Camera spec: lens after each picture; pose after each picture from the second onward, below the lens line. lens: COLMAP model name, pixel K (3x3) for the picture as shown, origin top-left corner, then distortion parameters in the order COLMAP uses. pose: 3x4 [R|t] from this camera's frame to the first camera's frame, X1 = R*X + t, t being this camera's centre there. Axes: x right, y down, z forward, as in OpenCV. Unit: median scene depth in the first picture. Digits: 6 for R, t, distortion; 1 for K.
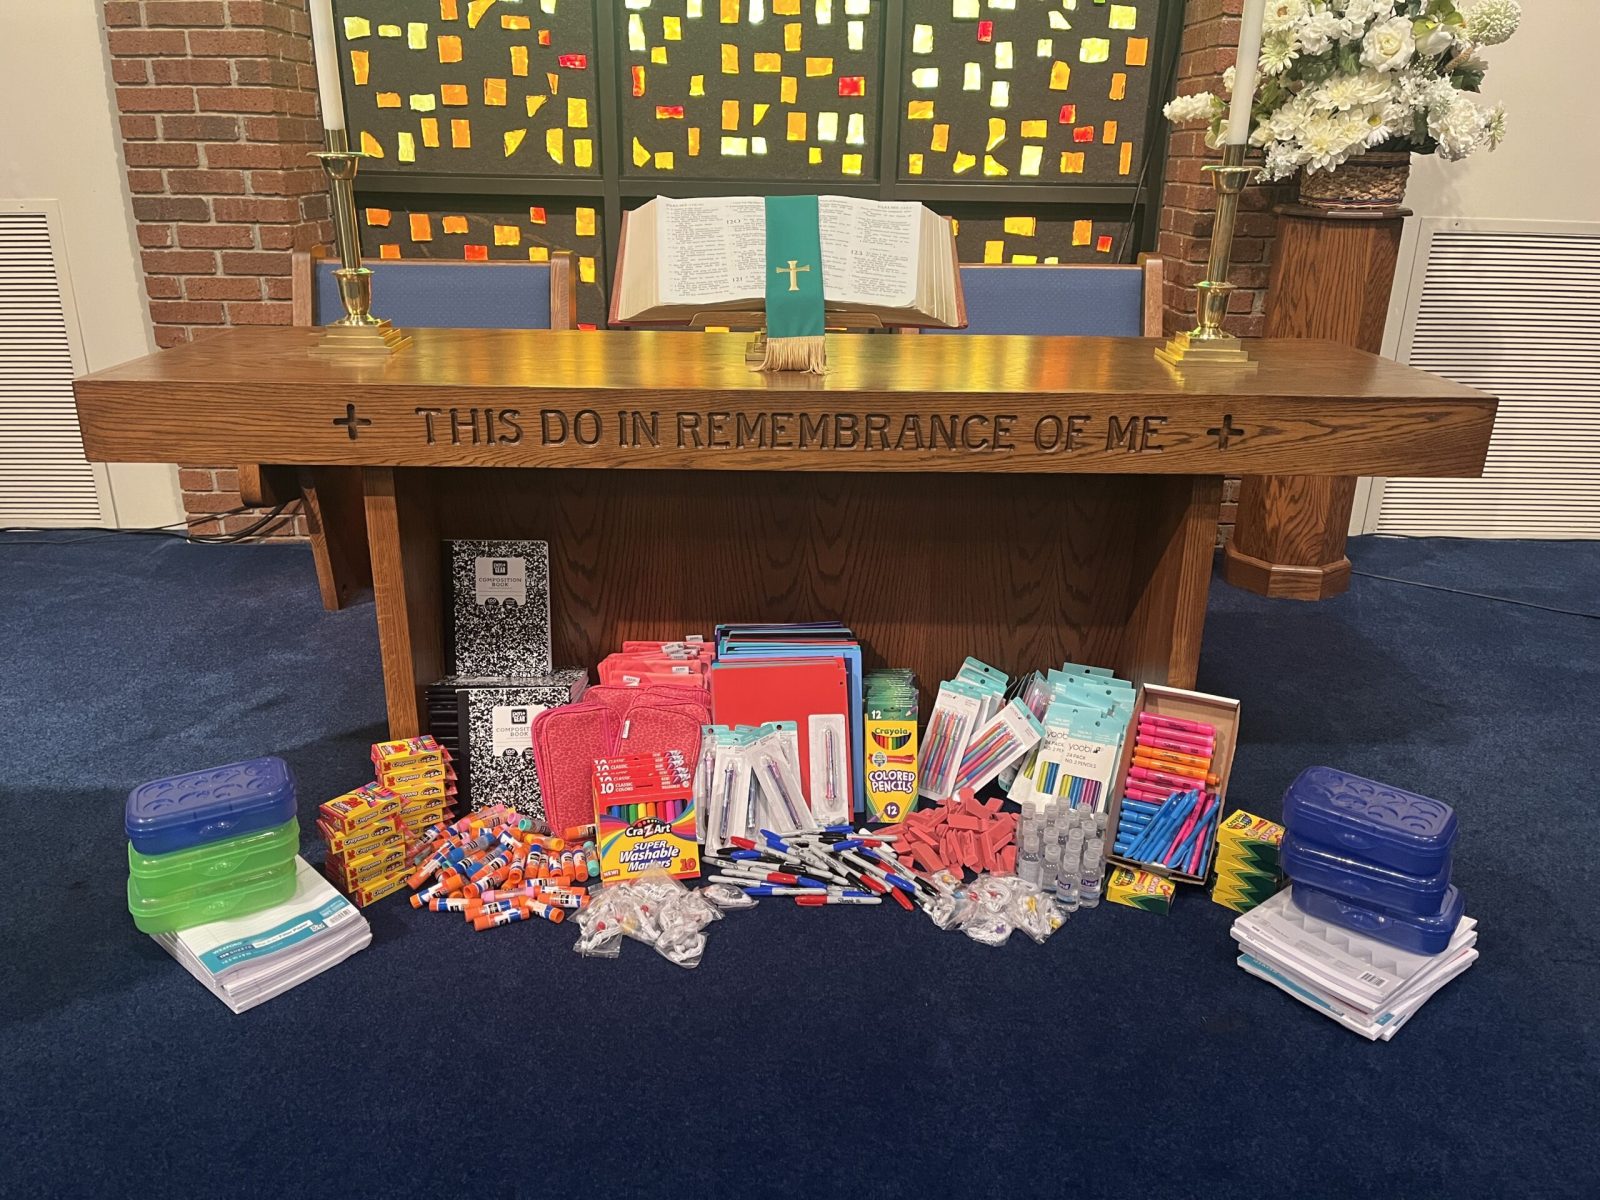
lens RADIAL K [[1208.6, 0, 805.2], [0, 1208.6, 600.3], [0, 0, 1]] dist [0.005097, -0.013741]
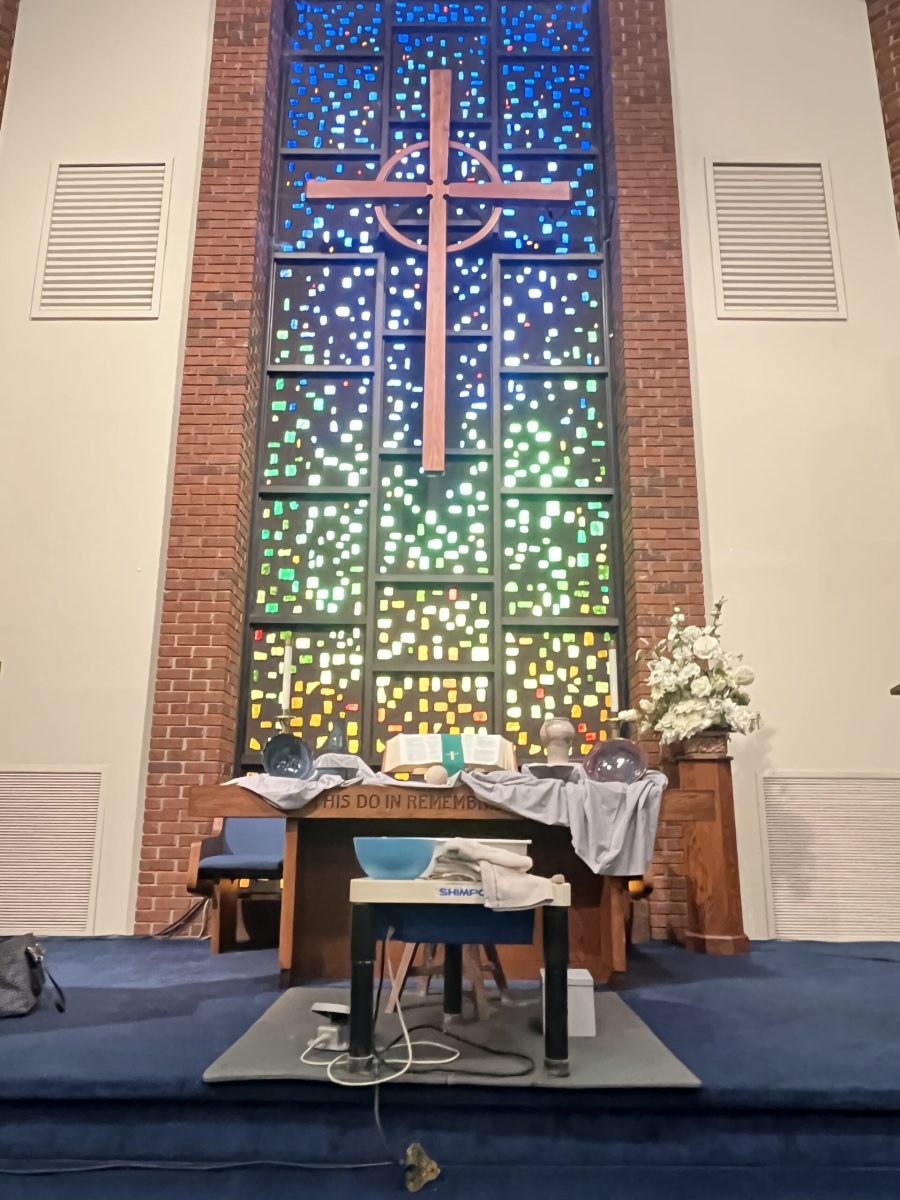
lens RADIAL K [[872.8, 0, 449.1], [0, 872.8, 599.2], [0, 0, 1]] dist [-0.000114, -0.000026]
pose [[0.999803, -0.014035, -0.014017, 0.009369], [0.003719, 0.826762, -0.562539, 0.314180], [0.019484, 0.562376, 0.826652, -0.459115]]
